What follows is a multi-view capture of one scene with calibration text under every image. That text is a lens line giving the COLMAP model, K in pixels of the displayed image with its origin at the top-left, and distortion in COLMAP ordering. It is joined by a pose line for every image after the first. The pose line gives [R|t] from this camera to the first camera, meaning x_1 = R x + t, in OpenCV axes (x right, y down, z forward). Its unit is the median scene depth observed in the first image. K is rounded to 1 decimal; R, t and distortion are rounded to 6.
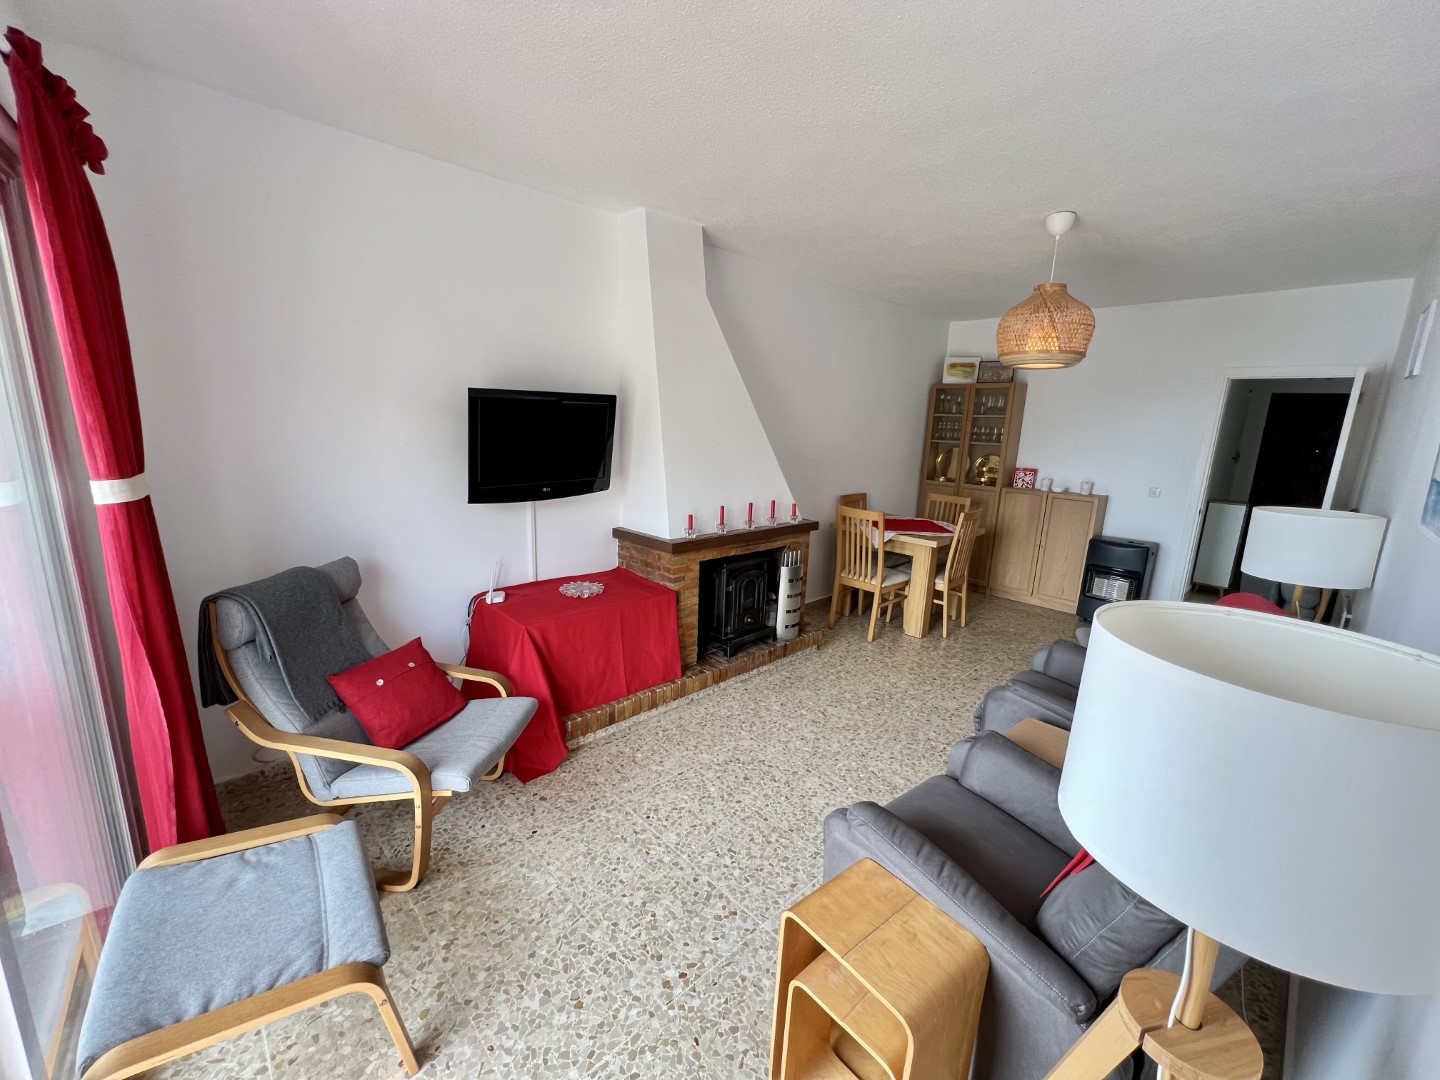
lens RADIAL K [[569.5, 0, 721.6], [0, 569.5, 541.2], [0, 0, 1]] dist [-0.002840, -0.000205]
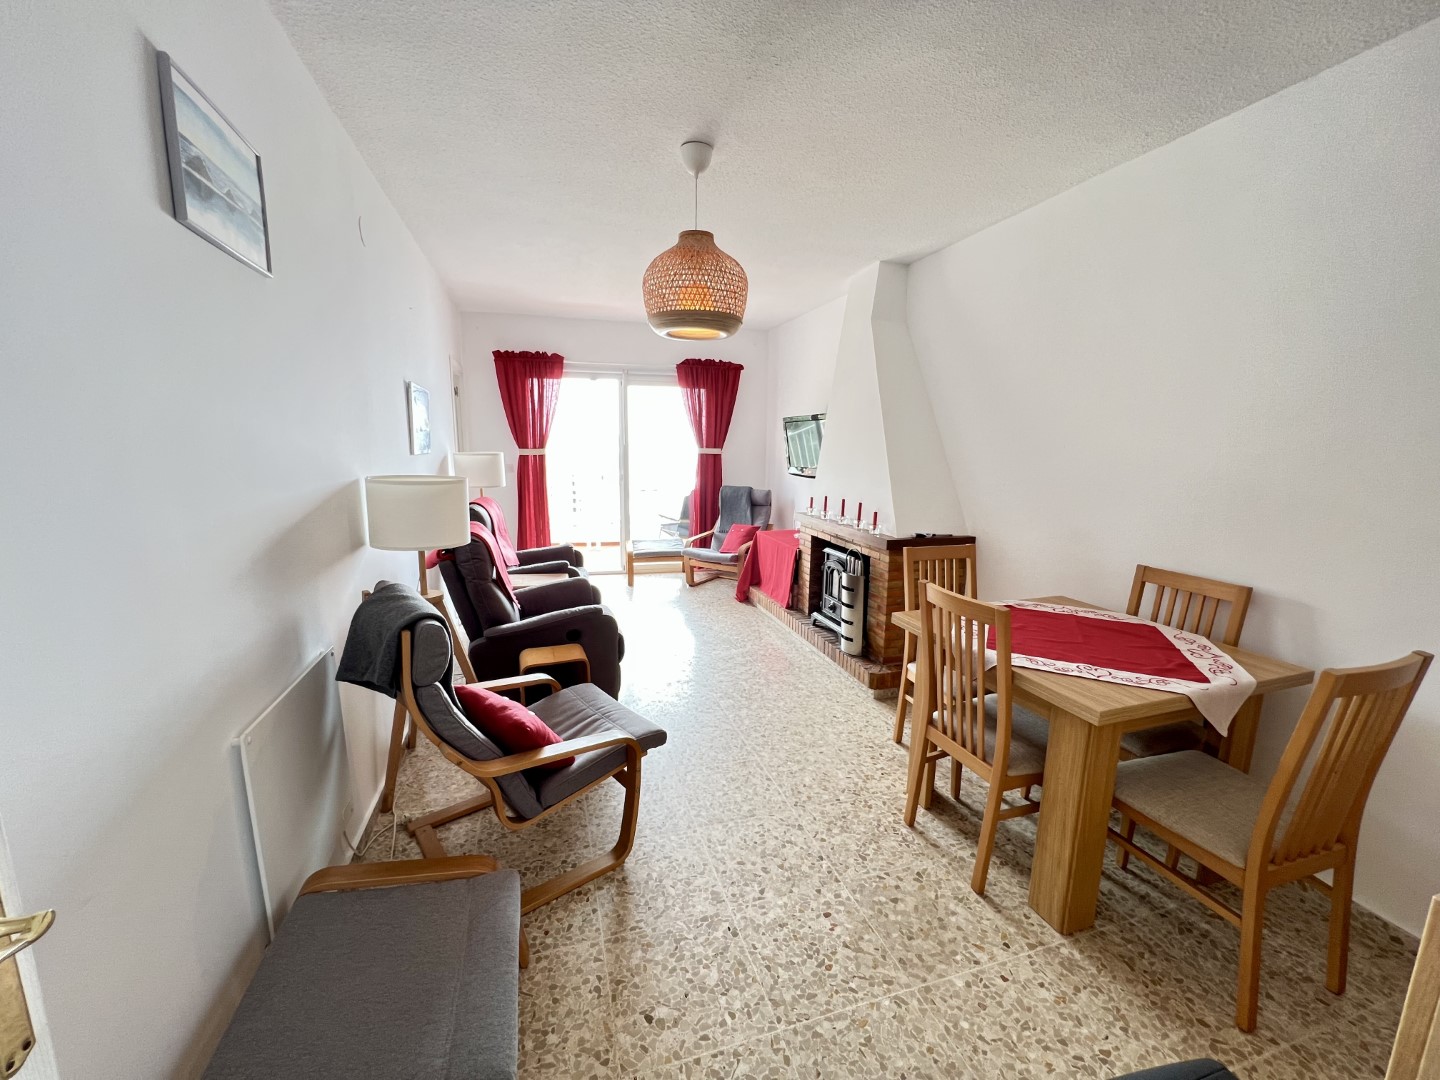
lens RADIAL K [[569.5, 0, 721.6], [0, 569.5, 541.2], [0, 0, 1]] dist [-0.002840, -0.000205]
pose [[-0.444392, 0.123135, -0.887329, 1.906851], [-0.213461, 0.947423, 0.238380, -0.339657], [0.870029, 0.295344, -0.394743, 2.113524]]
